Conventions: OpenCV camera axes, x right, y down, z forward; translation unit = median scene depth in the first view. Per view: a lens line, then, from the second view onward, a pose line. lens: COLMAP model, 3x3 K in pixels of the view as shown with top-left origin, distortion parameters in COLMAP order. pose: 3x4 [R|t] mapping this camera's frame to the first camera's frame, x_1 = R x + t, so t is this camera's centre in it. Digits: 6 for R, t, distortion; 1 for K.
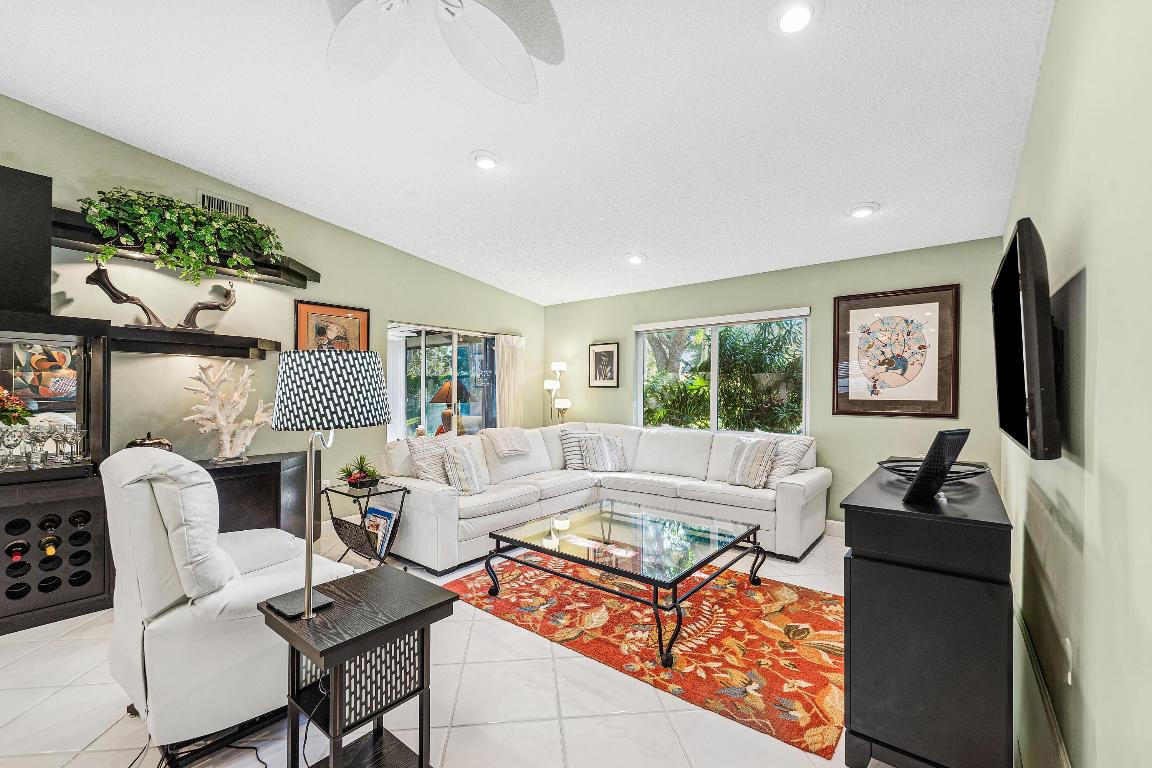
lens RADIAL K [[485.4, 0, 554.7], [0, 485.4, 396.1], [0, 0, 1]] dist [-0.008435, -0.000228]
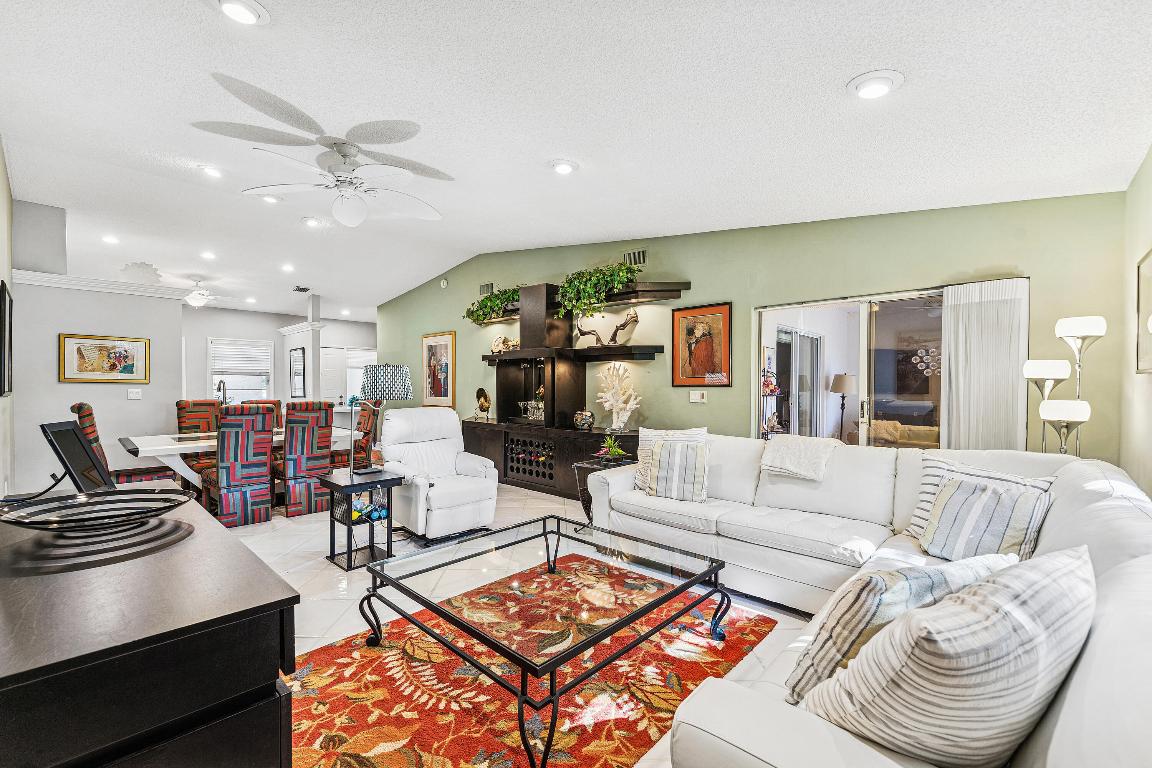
lens RADIAL K [[474.6, 0, 576.0], [0, 474.6, 384.0], [0, 0, 1]] dist [-0.001715, -0.000387]
pose [[-0.051365, 0.000597, -0.998680, 0.711648], [-0.007590, 0.999971, 0.000988, -0.009546], [0.998651, 0.007631, -0.051359, 0.854912]]
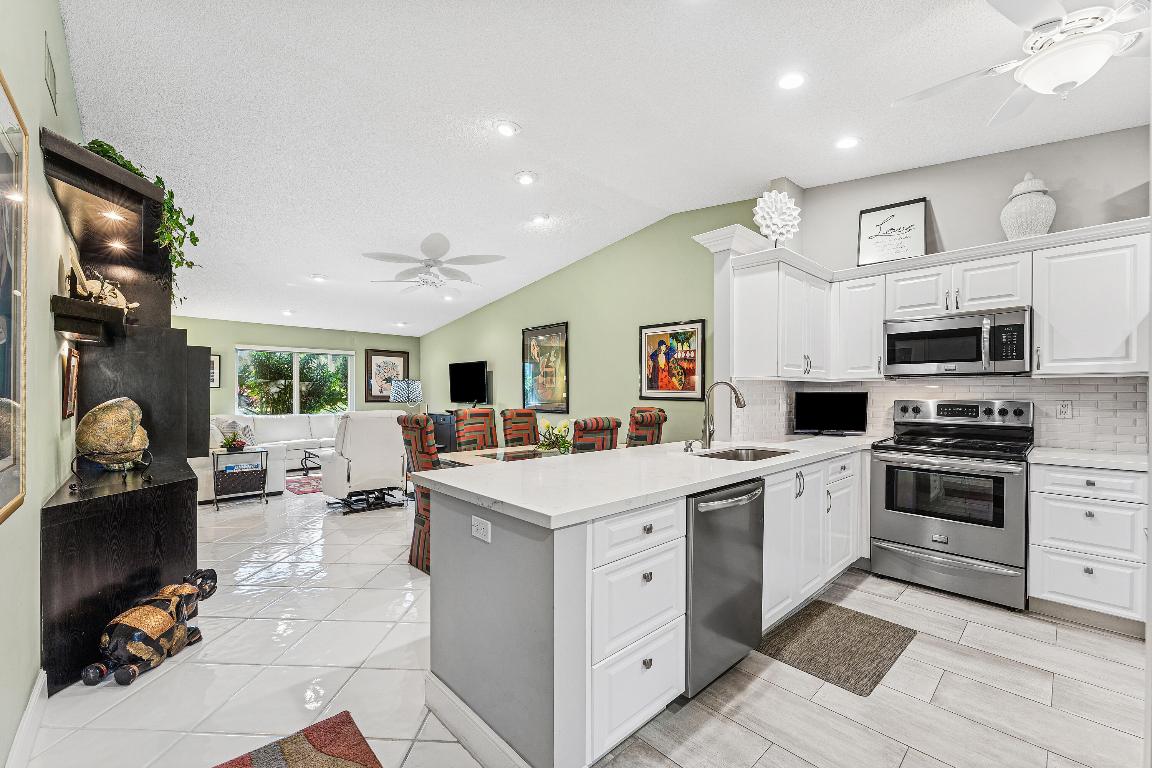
lens RADIAL K [[465.6, 0, 579.7], [0, 465.6, 396.7], [0, 0, 1]] dist [-0.001659, 0.000033]
pose [[0.106458, -0.006999, 0.994293, -1.540210], [0.004514, 0.999968, 0.006556, 0.003498], [-0.994307, 0.003791, 0.106486, -0.210520]]
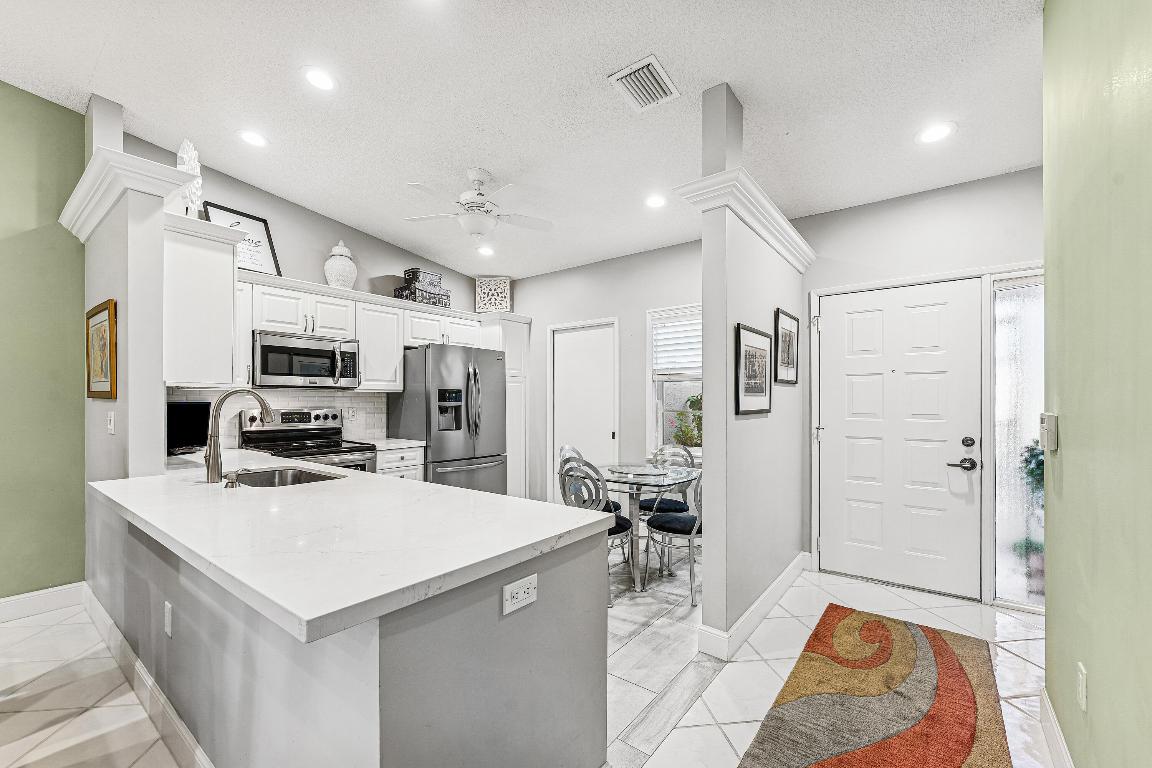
lens RADIAL K [[474.0, 0, 572.1], [0, 474.0, 402.0], [0, 0, 1]] dist [-0.002745, -0.000337]
pose [[-0.998829, 0.001033, -0.048376, -1.182311], [0.000580, 0.999956, 0.009382, -0.004406], [0.048383, 0.009343, -0.998785, 0.203248]]
